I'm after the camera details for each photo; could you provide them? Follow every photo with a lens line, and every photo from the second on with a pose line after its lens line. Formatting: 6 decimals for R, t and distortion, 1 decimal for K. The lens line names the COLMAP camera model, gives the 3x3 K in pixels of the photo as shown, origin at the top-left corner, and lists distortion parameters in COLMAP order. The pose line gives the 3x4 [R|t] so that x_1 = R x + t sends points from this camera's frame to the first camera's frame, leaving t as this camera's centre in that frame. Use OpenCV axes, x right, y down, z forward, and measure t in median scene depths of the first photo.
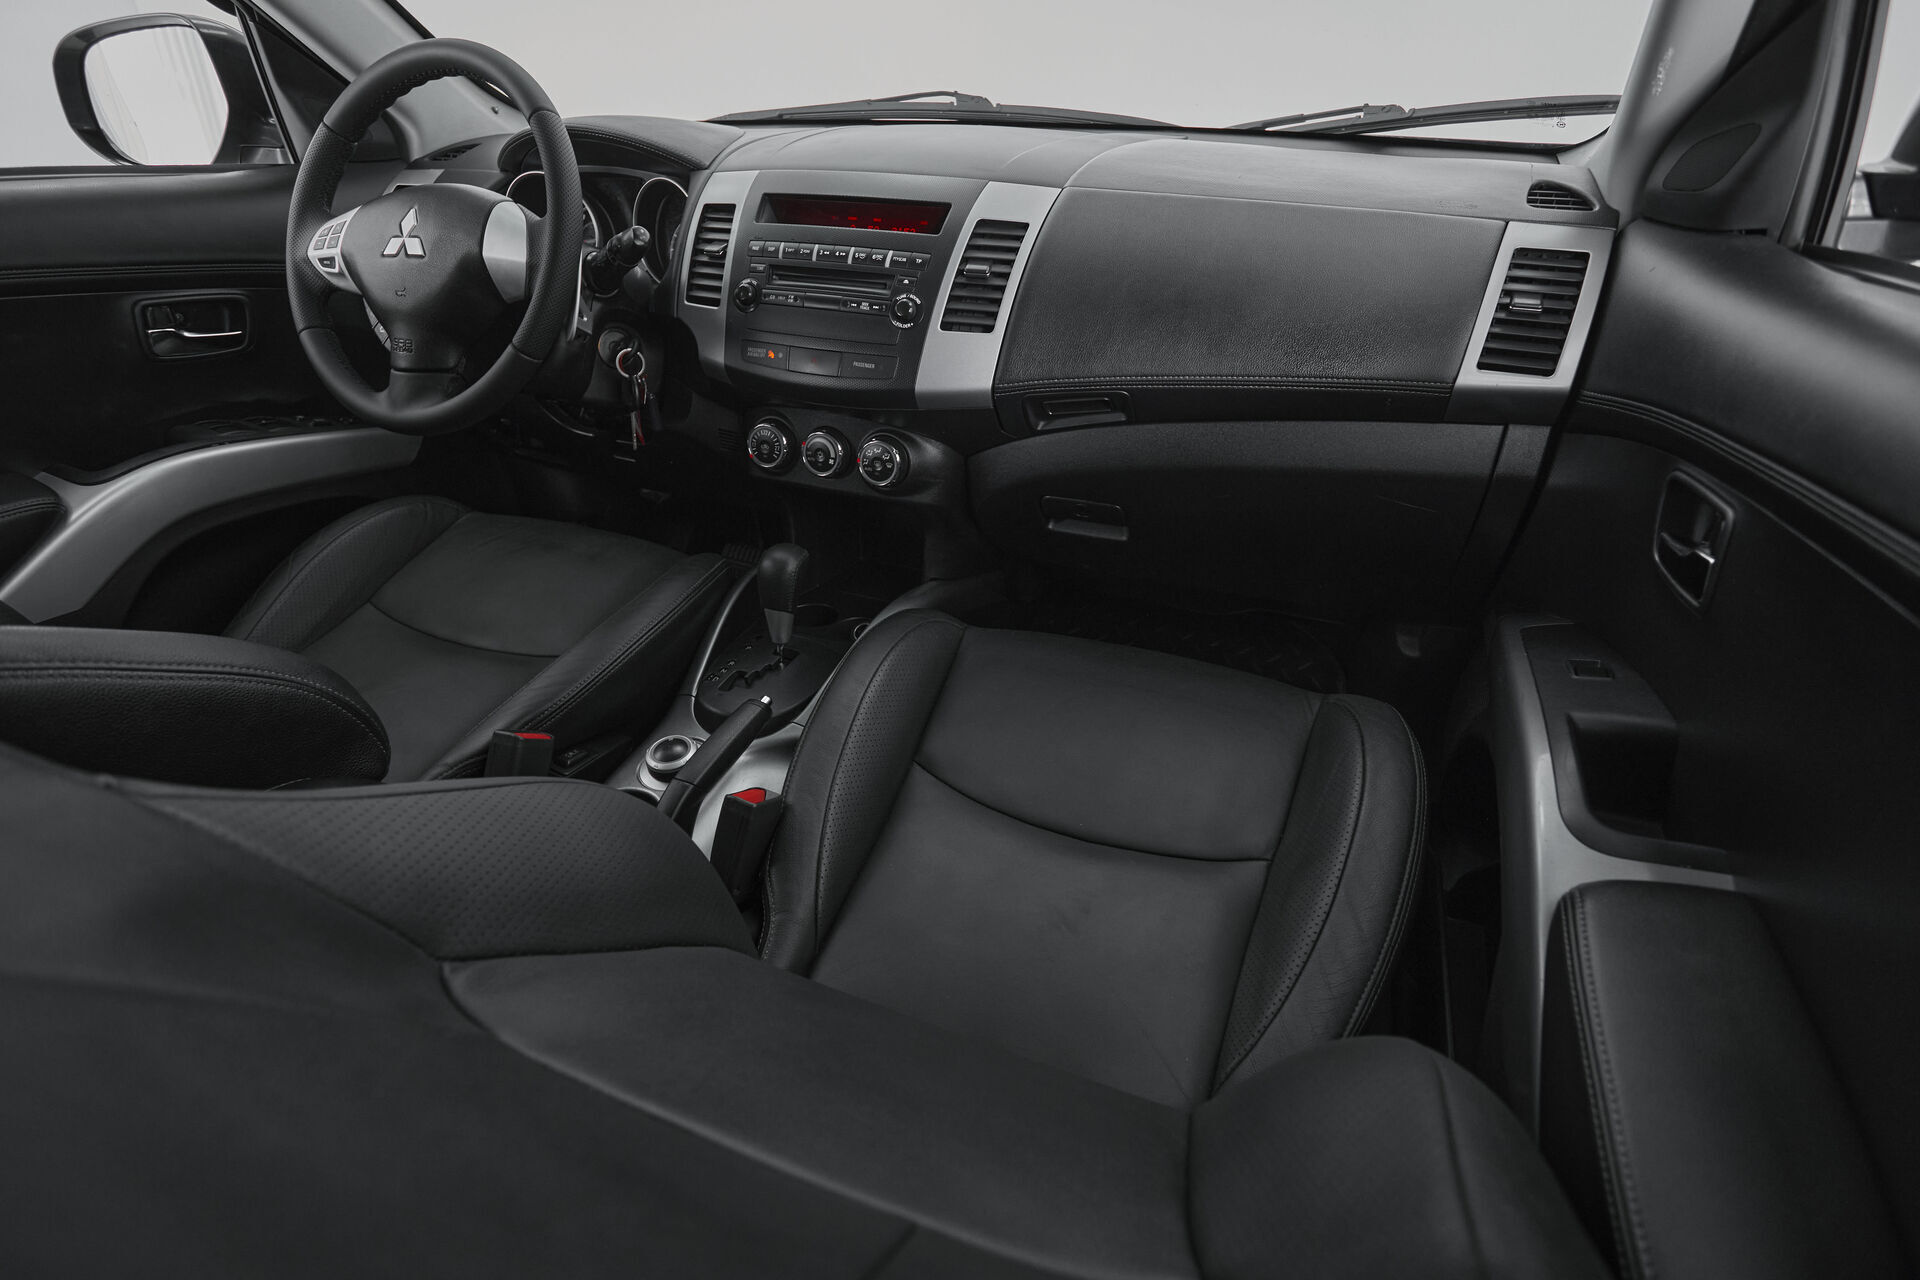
lens RADIAL K [[934.2, 0, 957.2], [0, 934.2, 642.4], [0, 0, 1]] dist [-0.000383, -0.002026]
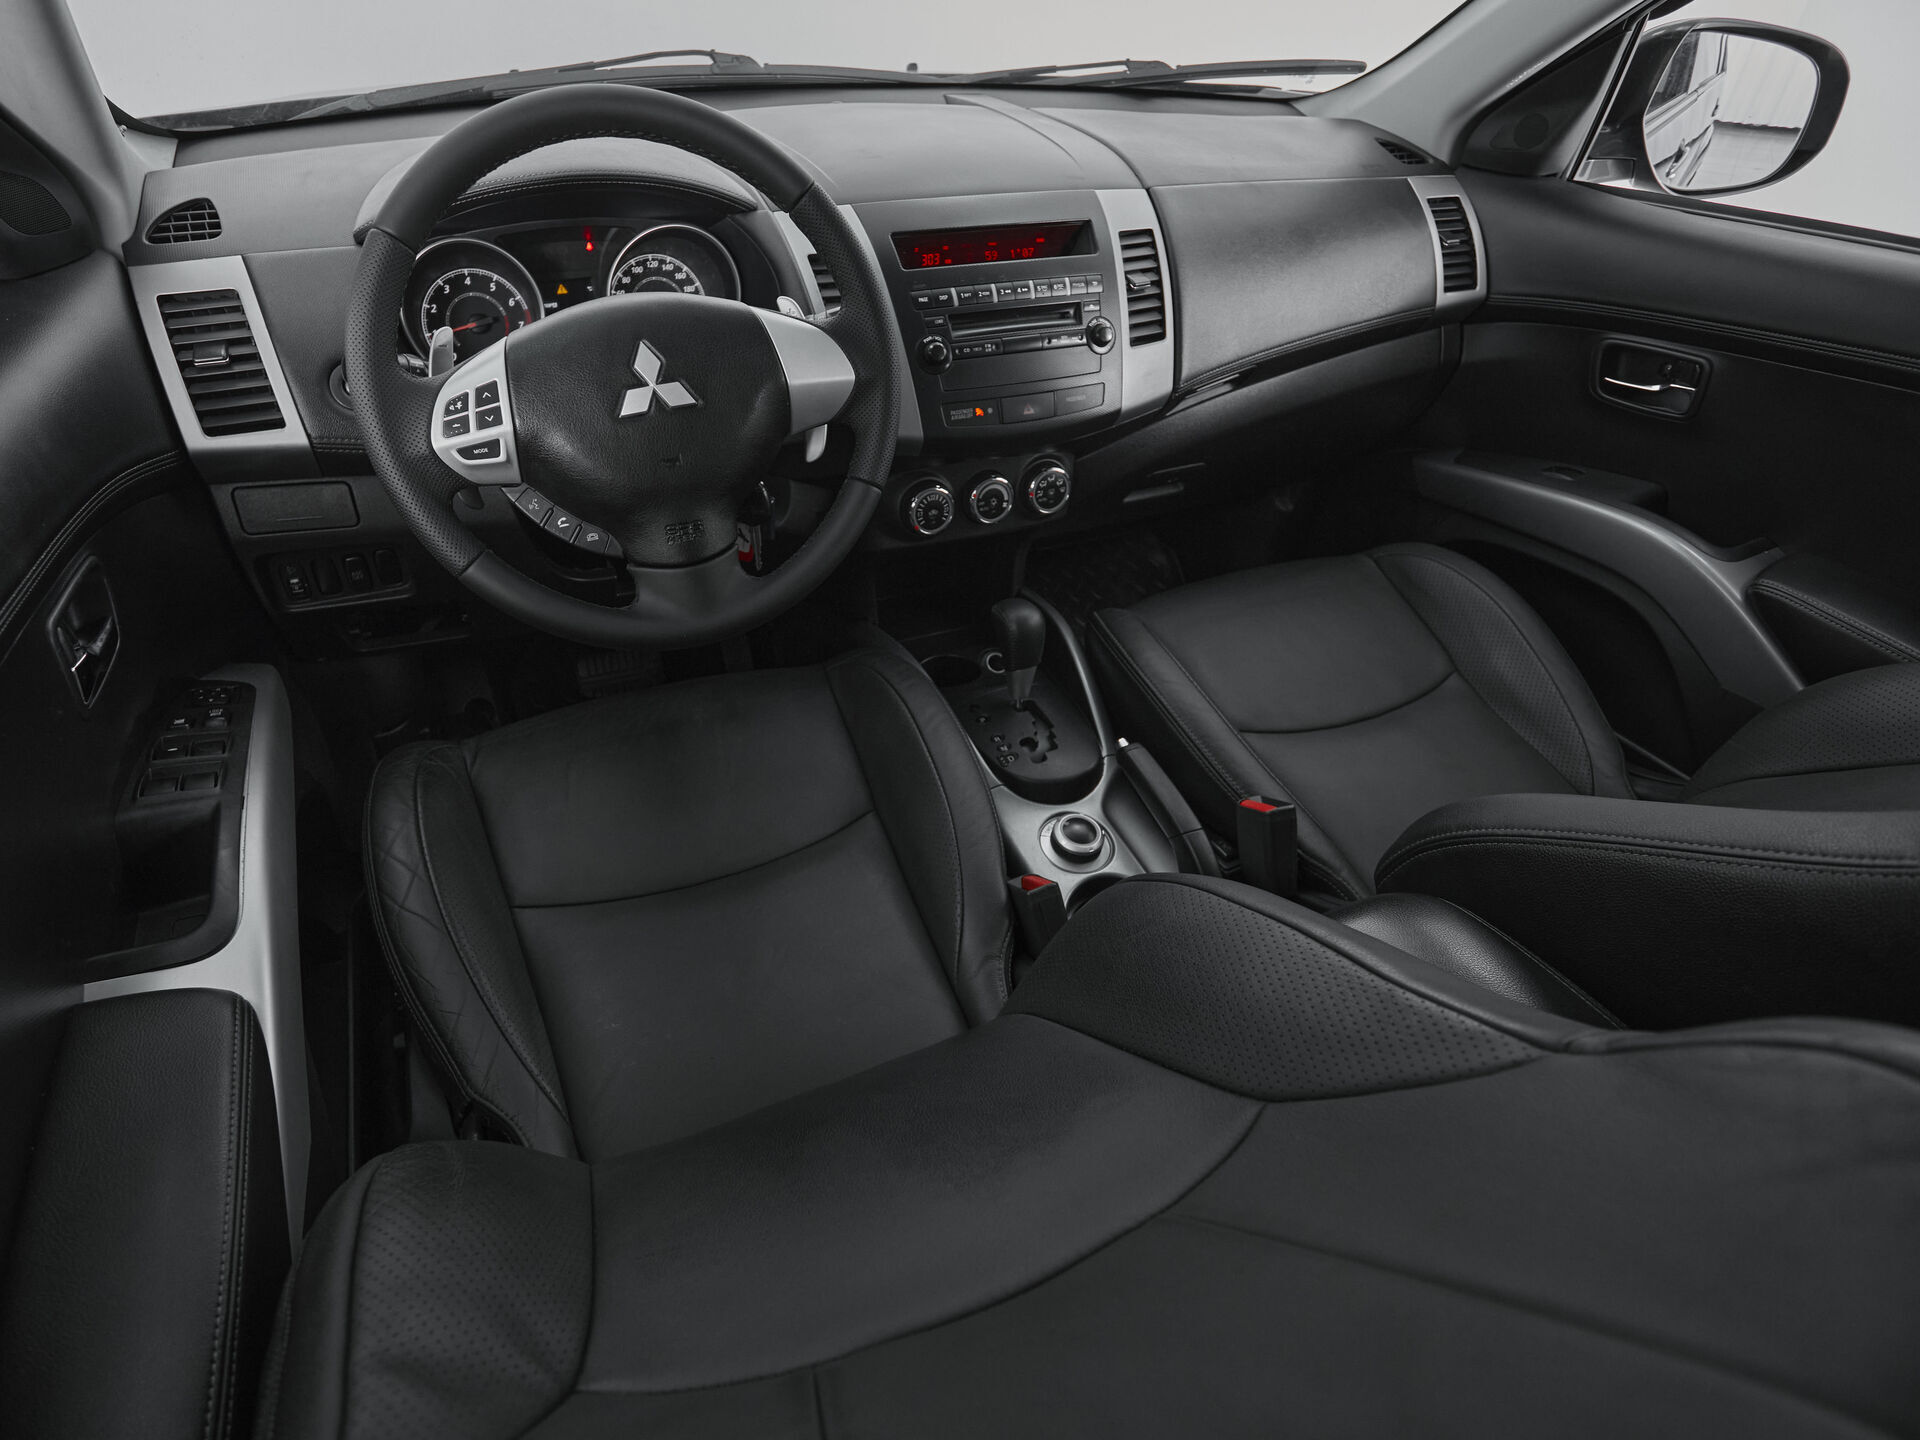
lens RADIAL K [[1033.0, 0, 885.3], [0, 1033.0, 720.3], [0, 0, 1]] dist [0.000741, -0.003835]
pose [[0.697430, -0.431073, 0.572510, -0.982298], [0.345196, 0.902154, 0.258763, -0.329893], [-0.628037, 0.017159, 0.777994, 0.266383]]
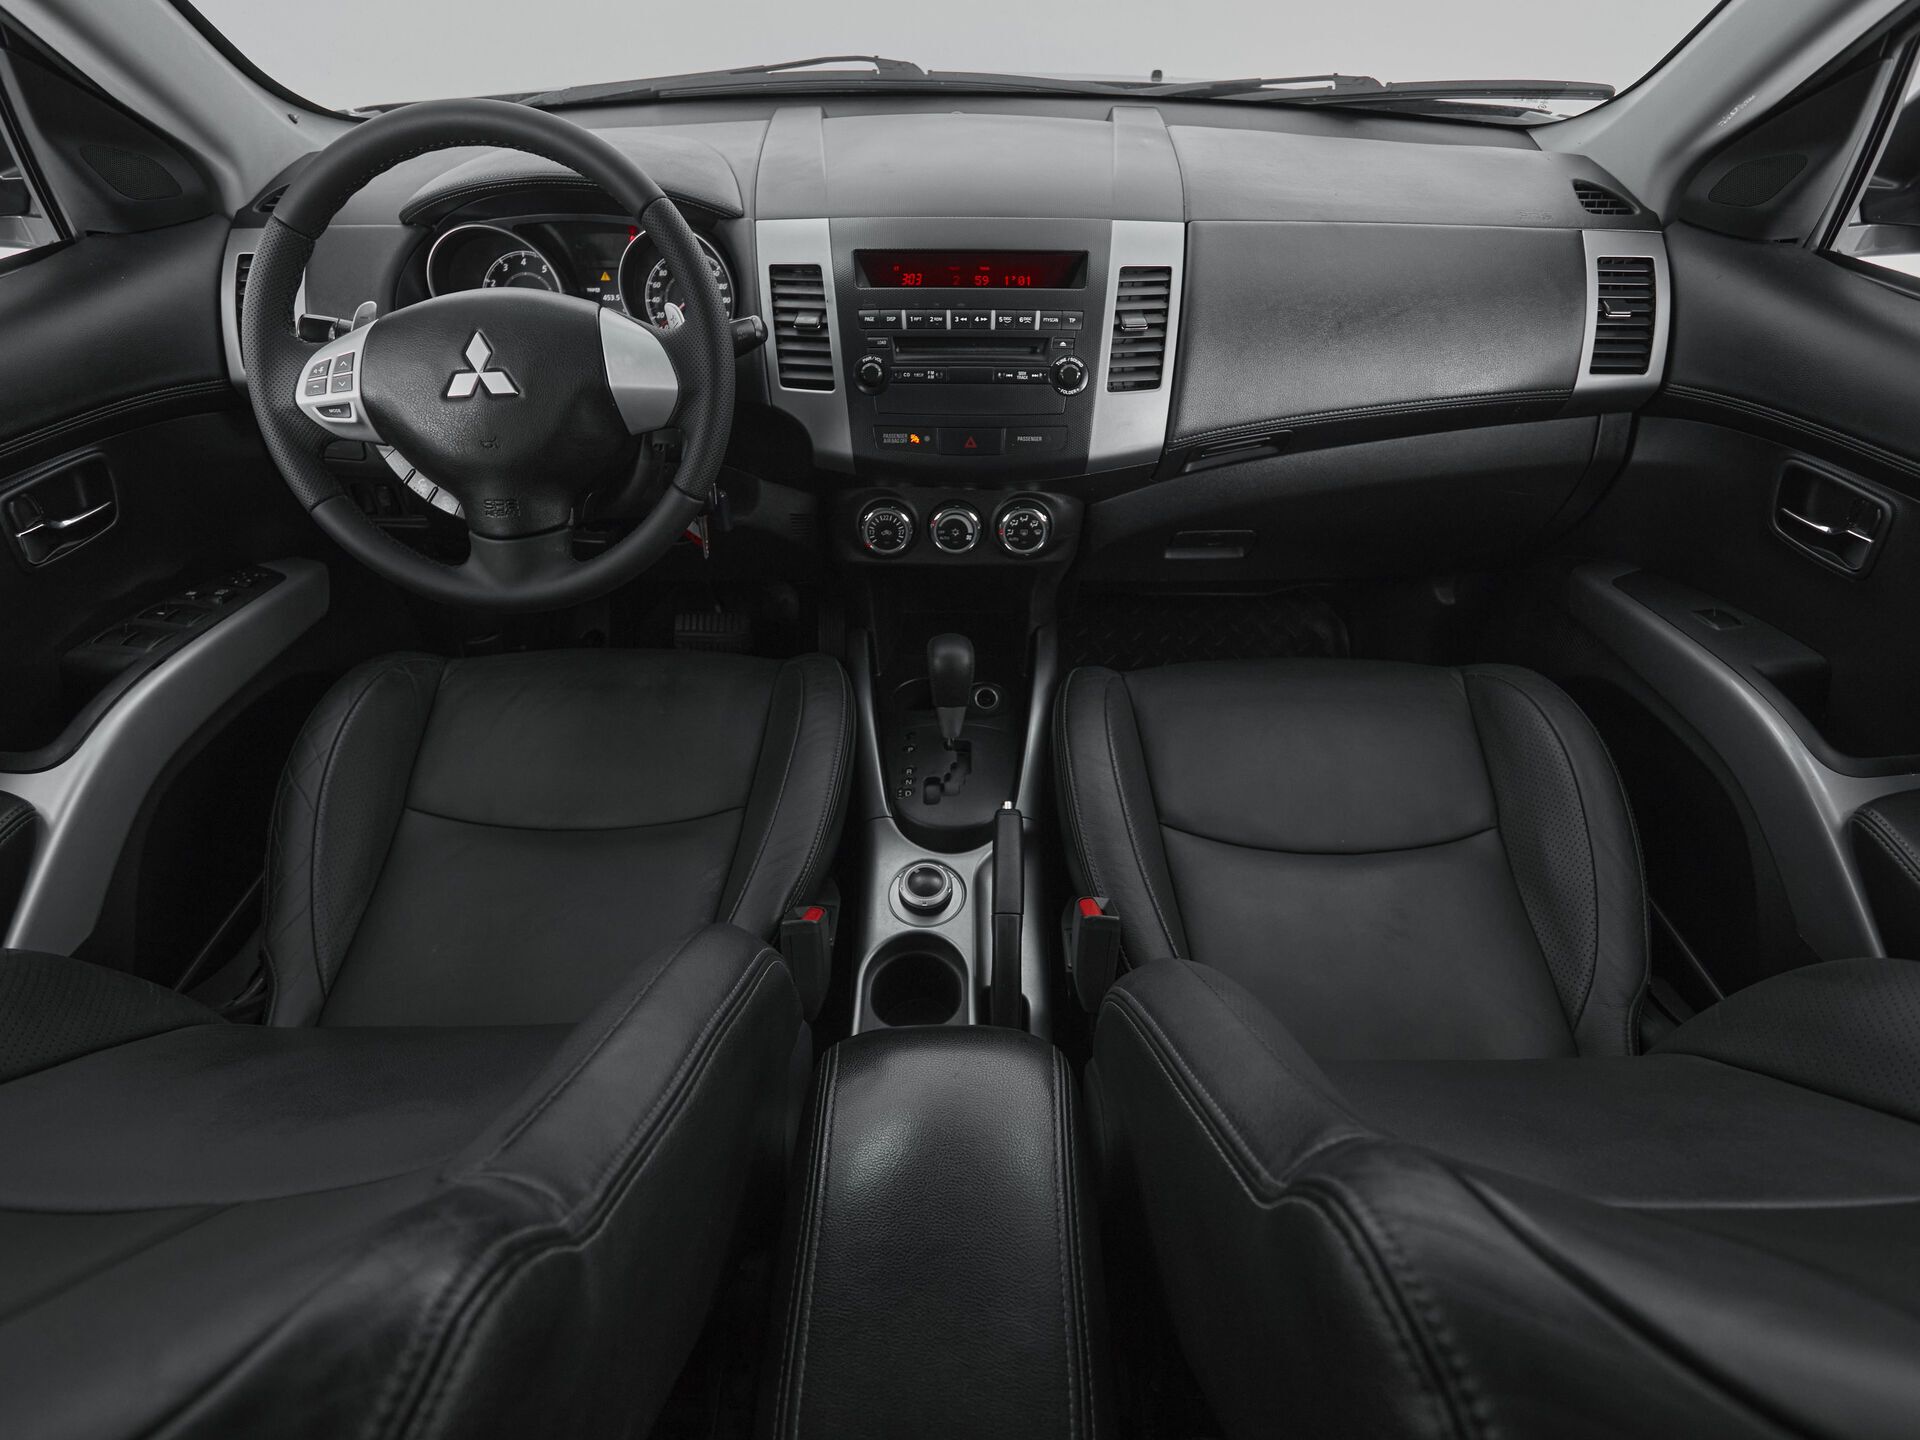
lens RADIAL K [[1033.0, 0, 962.2], [0, 1033.0, 722.5], [0, 0, 1]] dist [0.000741, -0.003835]
pose [[0.921266, -0.246999, 0.300434, -0.525624], [0.200592, 0.963542, 0.177060, -0.211189], [-0.333215, -0.102855, 0.937224, 0.017019]]
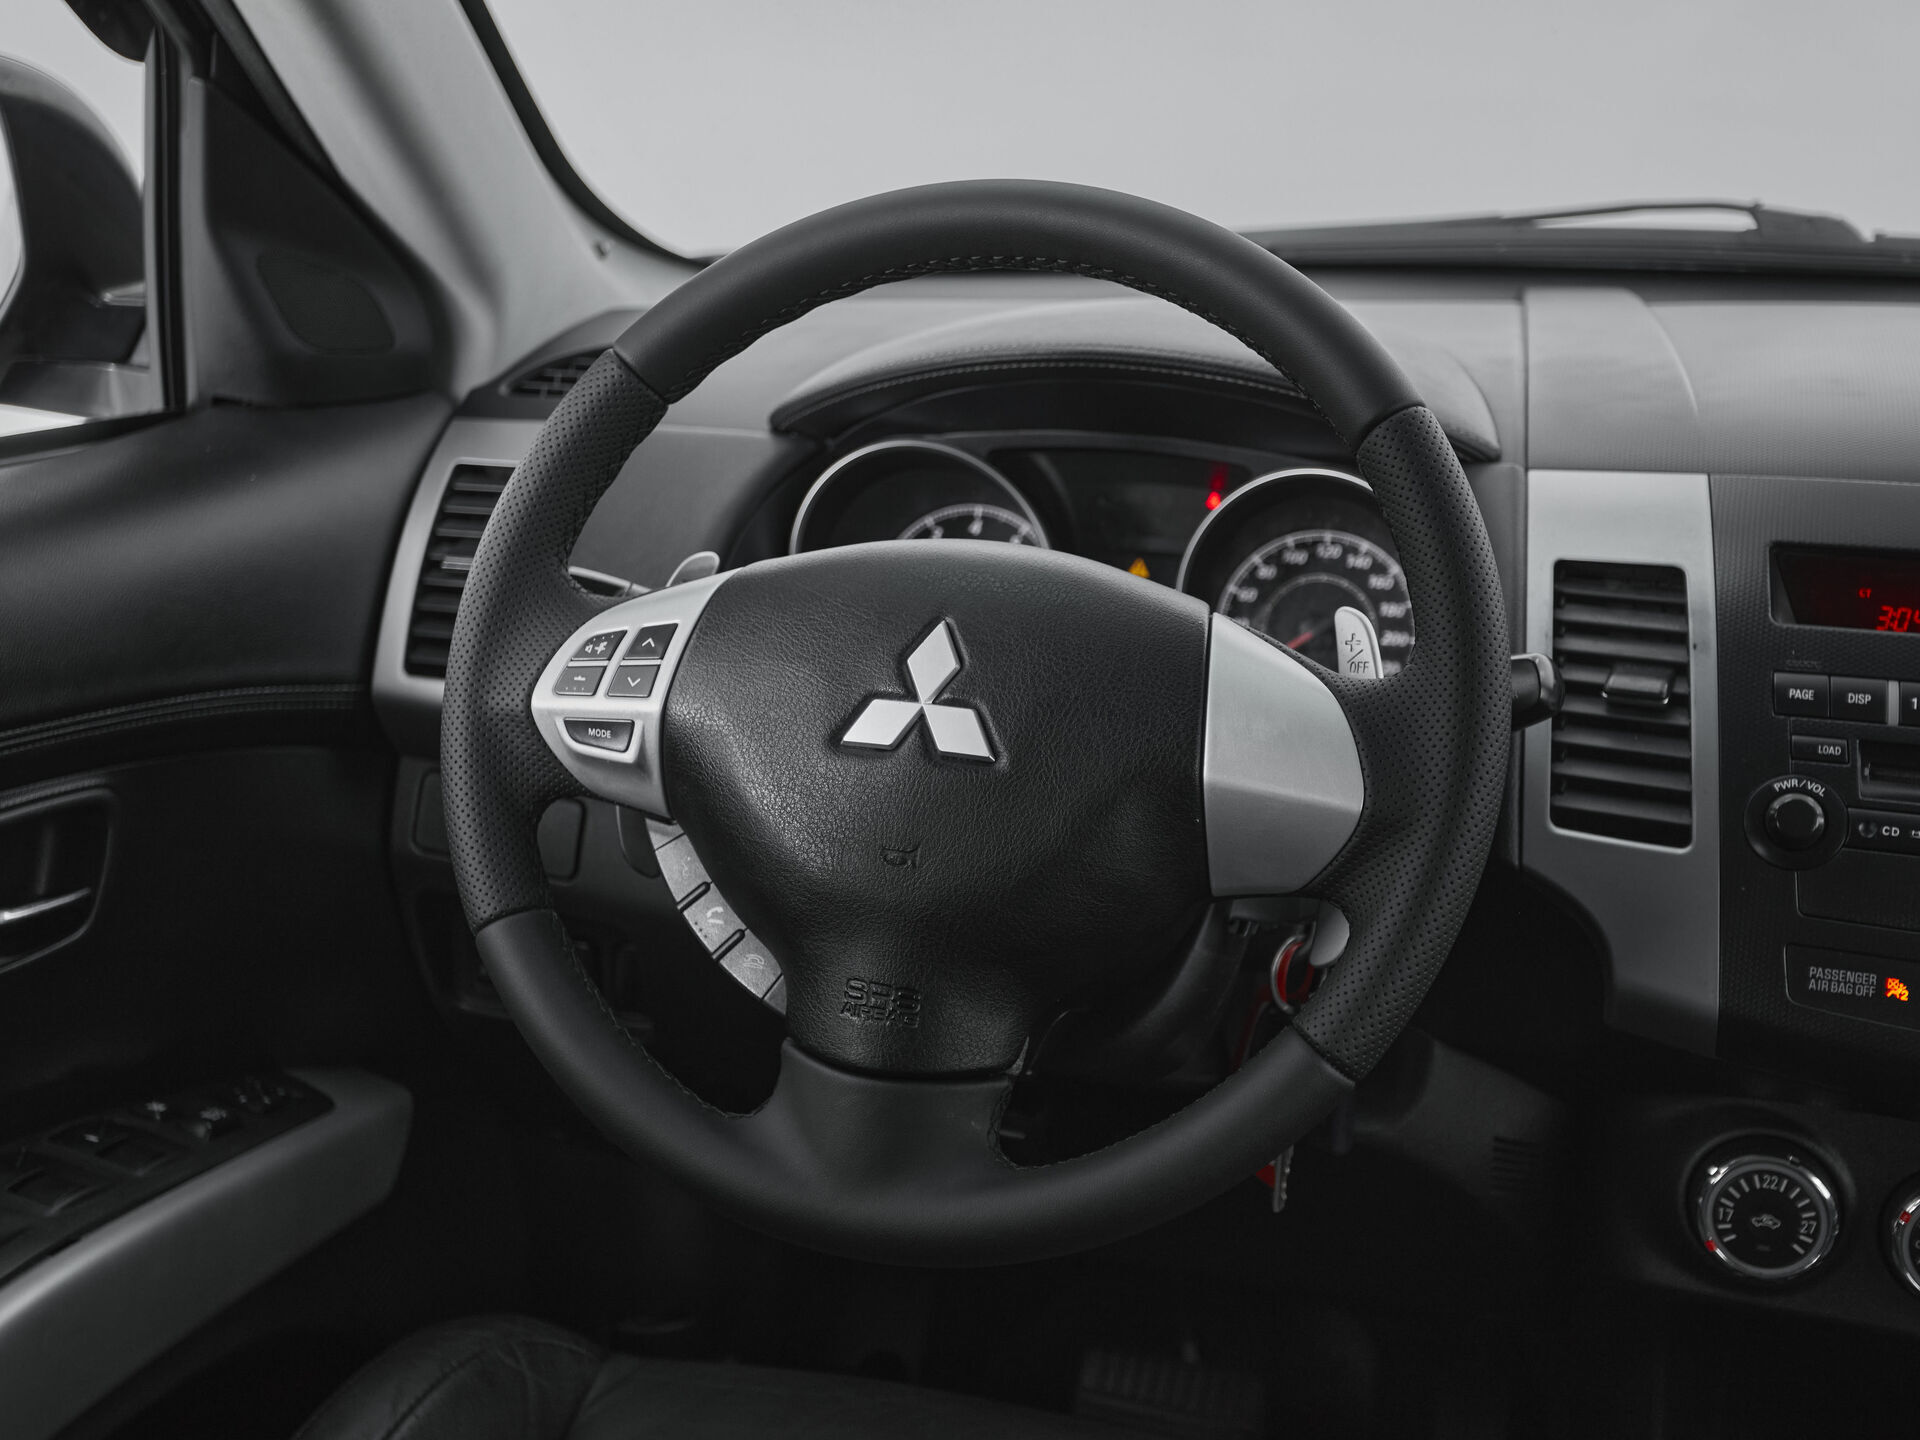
lens RADIAL K [[2369.2, 0, 919.3], [0, 2369.2, 713.8], [0, 0, 1]] dist [0.042449, 0.000000]
pose [[0.996423, -0.016593, 0.082863, -0.636482], [0.036478, 0.968930, -0.244630, -0.202741], [-0.076229, 0.246778, 0.966069, 0.137448]]
